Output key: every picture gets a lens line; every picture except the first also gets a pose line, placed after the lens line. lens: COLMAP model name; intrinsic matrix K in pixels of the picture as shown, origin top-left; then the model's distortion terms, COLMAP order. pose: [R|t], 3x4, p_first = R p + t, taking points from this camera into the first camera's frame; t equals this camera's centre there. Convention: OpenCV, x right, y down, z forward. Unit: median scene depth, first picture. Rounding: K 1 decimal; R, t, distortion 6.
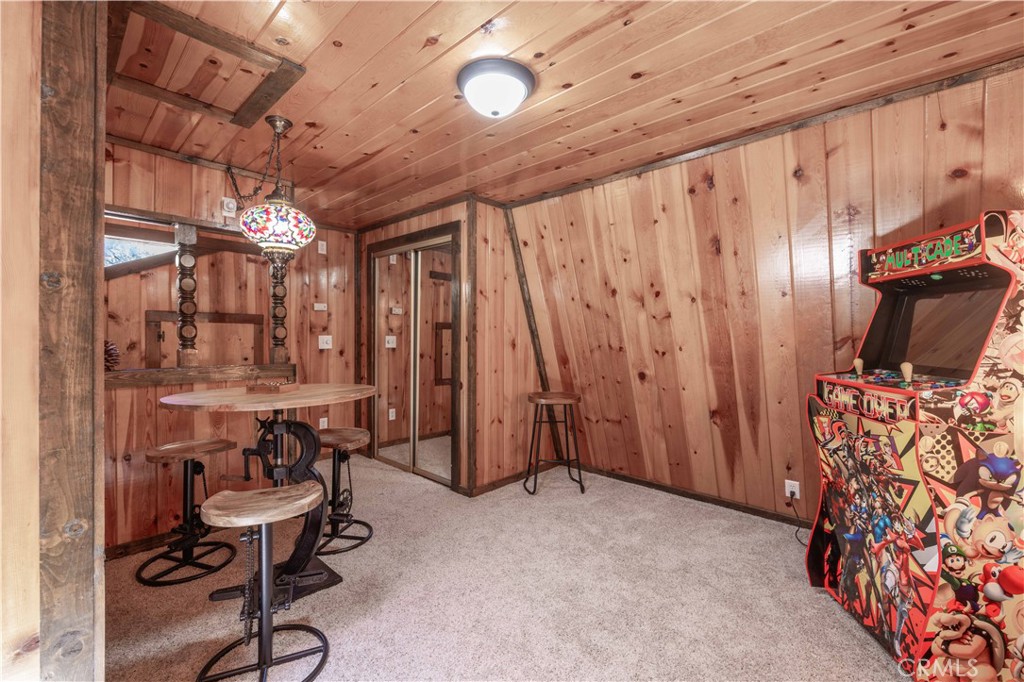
lens RADIAL K [[438.1, 0, 515.5], [0, 438.1, 337.9], [0, 0, 1]] dist [-0.000311, -0.000011]
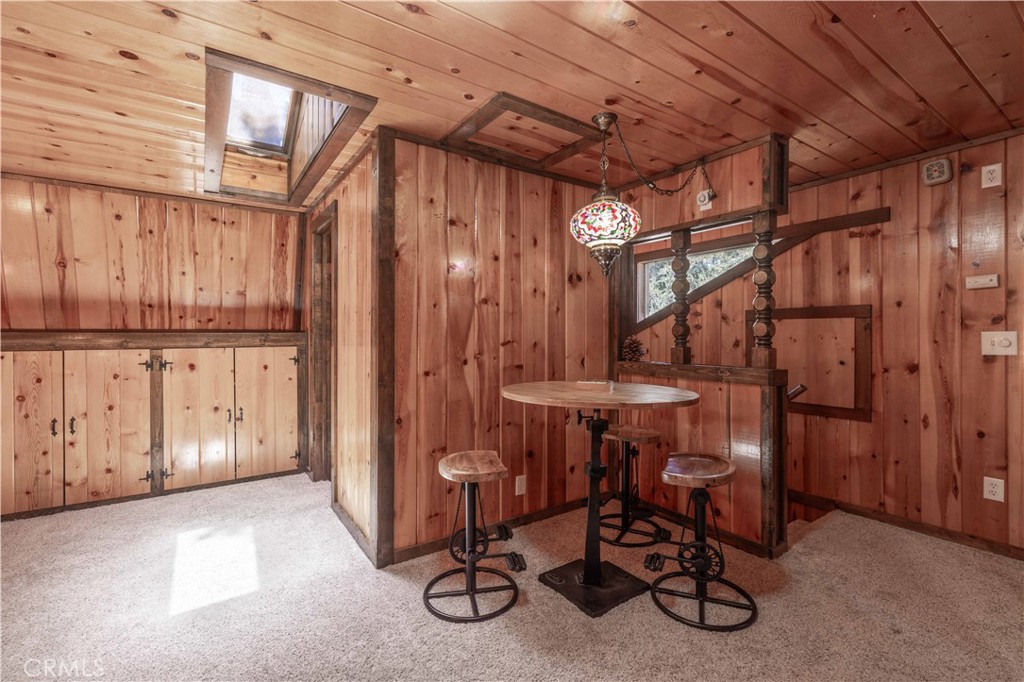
lens RADIAL K [[438.1, 0, 514.3], [0, 438.1, 336.7], [0, 0, 1]] dist [-0.000311, -0.000011]
pose [[-0.216038, 0.000898, -0.976384, 0.293565], [0.000259, 1.000000, 0.000862, 0.000012], [0.976385, -0.000067, -0.216039, 0.630712]]
